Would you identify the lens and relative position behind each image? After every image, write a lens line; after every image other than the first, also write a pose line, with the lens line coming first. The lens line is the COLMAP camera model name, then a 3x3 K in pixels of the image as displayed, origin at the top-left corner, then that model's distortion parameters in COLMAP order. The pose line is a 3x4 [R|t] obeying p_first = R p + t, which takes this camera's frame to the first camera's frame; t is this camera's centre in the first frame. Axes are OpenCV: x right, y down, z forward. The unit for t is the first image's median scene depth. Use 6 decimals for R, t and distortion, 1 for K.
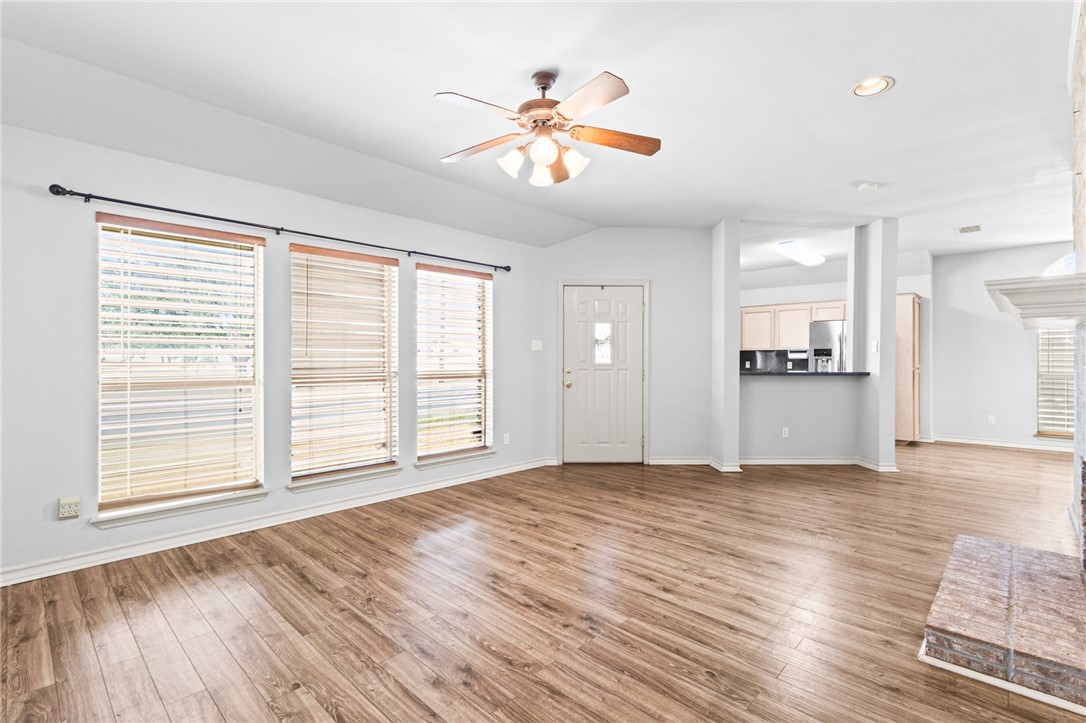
lens RADIAL K [[499.7, 0, 545.1], [0, 499.7, 365.4], [0, 0, 1]] dist [0.003583, 0.002047]
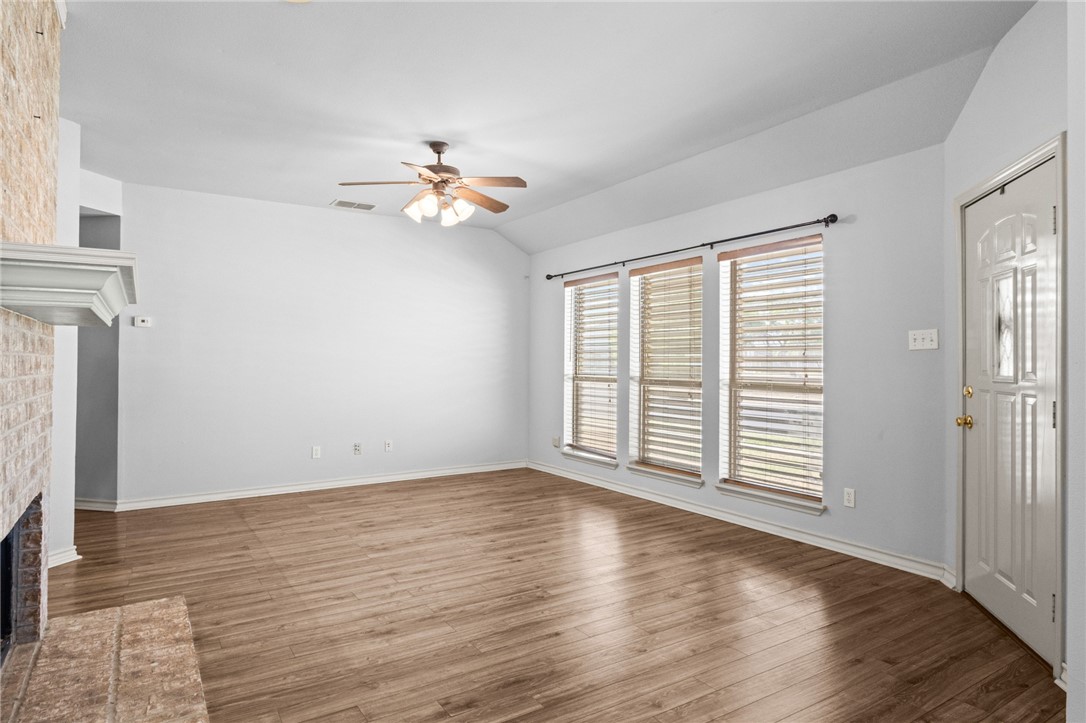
lens RADIAL K [[642.4, 0, 544.0], [0, 642.4, 359.0], [0, 0, 1]] dist [-0.001038, 0.007457]
pose [[-0.244201, -0.002558, -0.969721, 1.413196], [-0.014609, 0.999893, 0.001041, -0.028015], [0.969615, 0.014420, -0.244212, 1.531017]]
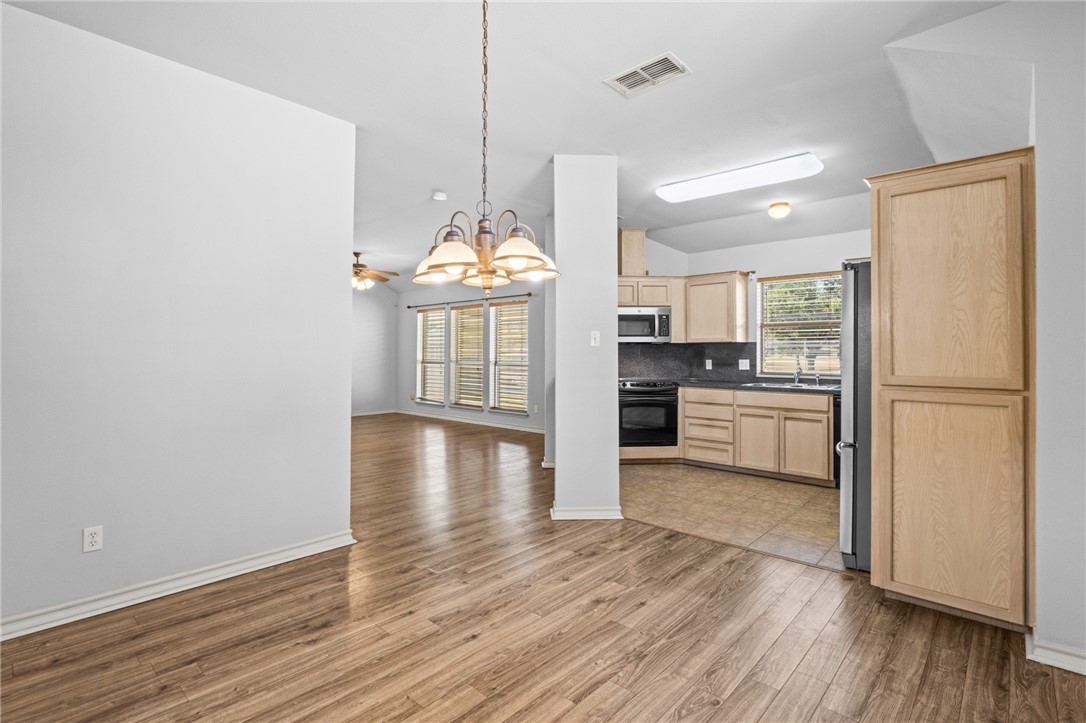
lens RADIAL K [[525.8, 0, 540.0], [0, 525.8, 350.2], [0, 0, 1]] dist [-0.000088, -0.003235]
pose [[0.007749, -0.004309, -0.999961, 2.704011], [-0.018782, 0.999814, -0.004454, -0.036147], [0.999794, 0.018816, 0.007667, 1.838742]]
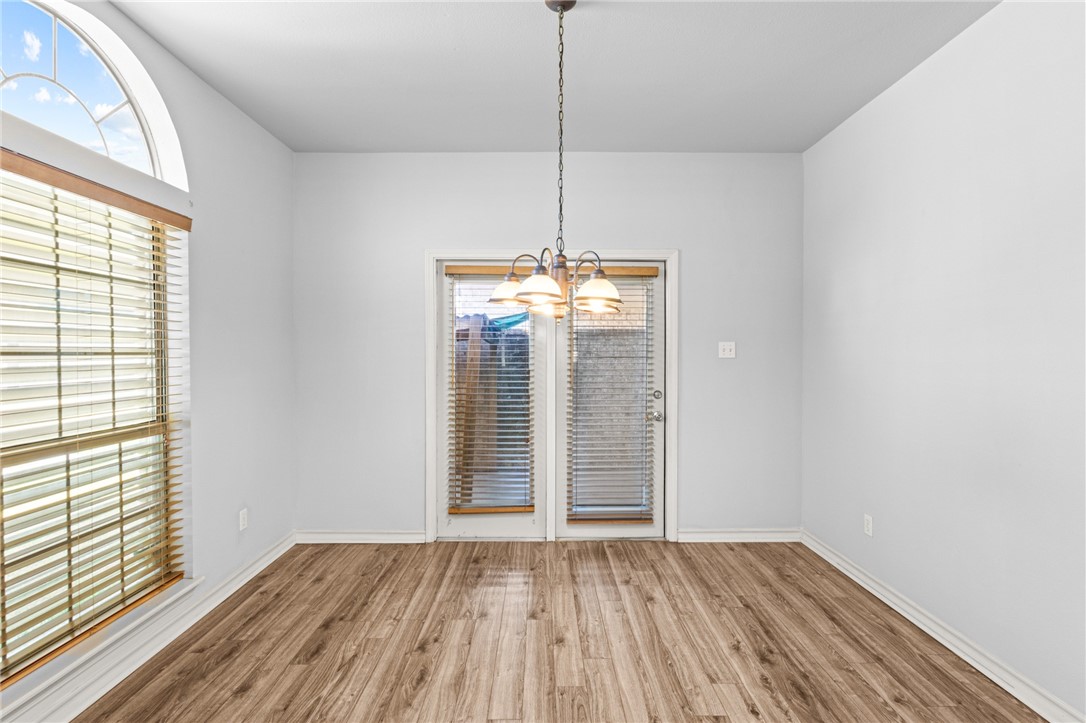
lens RADIAL K [[525.8, 0, 546.3], [0, 525.8, 363.6], [0, 0, 1]] dist [-0.000088, -0.003235]
pose [[-0.690848, -0.011992, 0.722900, 1.512461], [0.009205, 0.999635, 0.025380, -0.068956], [-0.722941, 0.024188, -0.690486, 2.294722]]
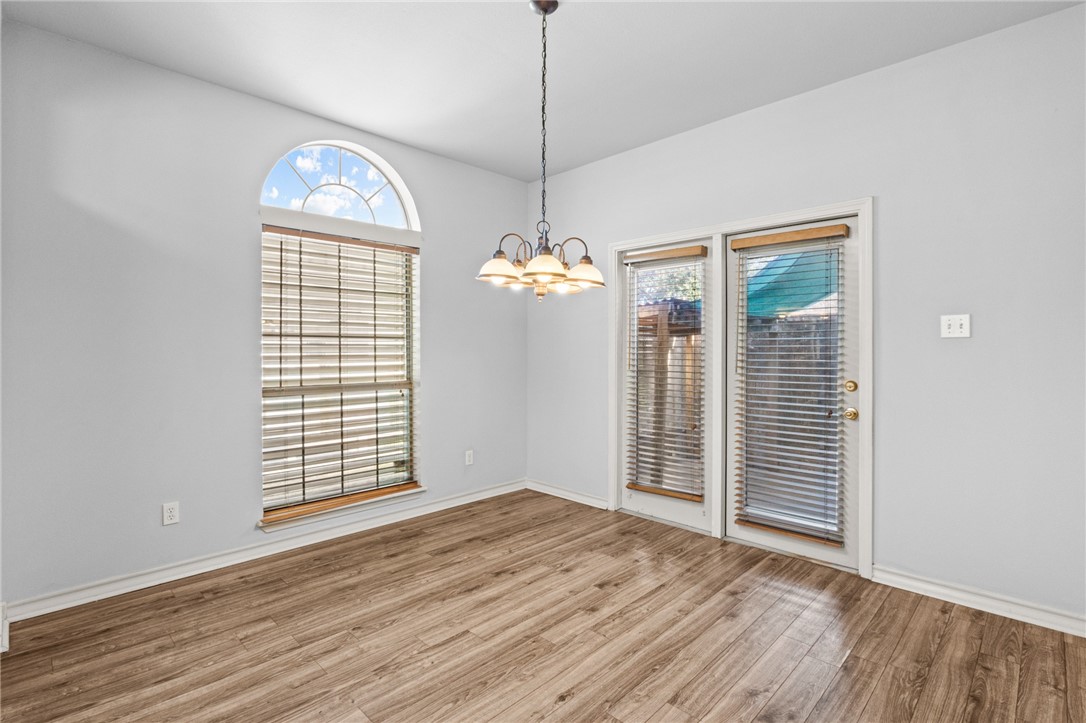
lens RADIAL K [[525.8, 0, 544.0], [0, 525.8, 342.0], [0, 0, 1]] dist [-0.000088, -0.003235]
pose [[0.024815, 0.009433, 0.999648, 1.220375], [0.015346, 0.999834, -0.009815, -0.037850], [-0.999574, 0.015584, 0.024666, 1.750539]]
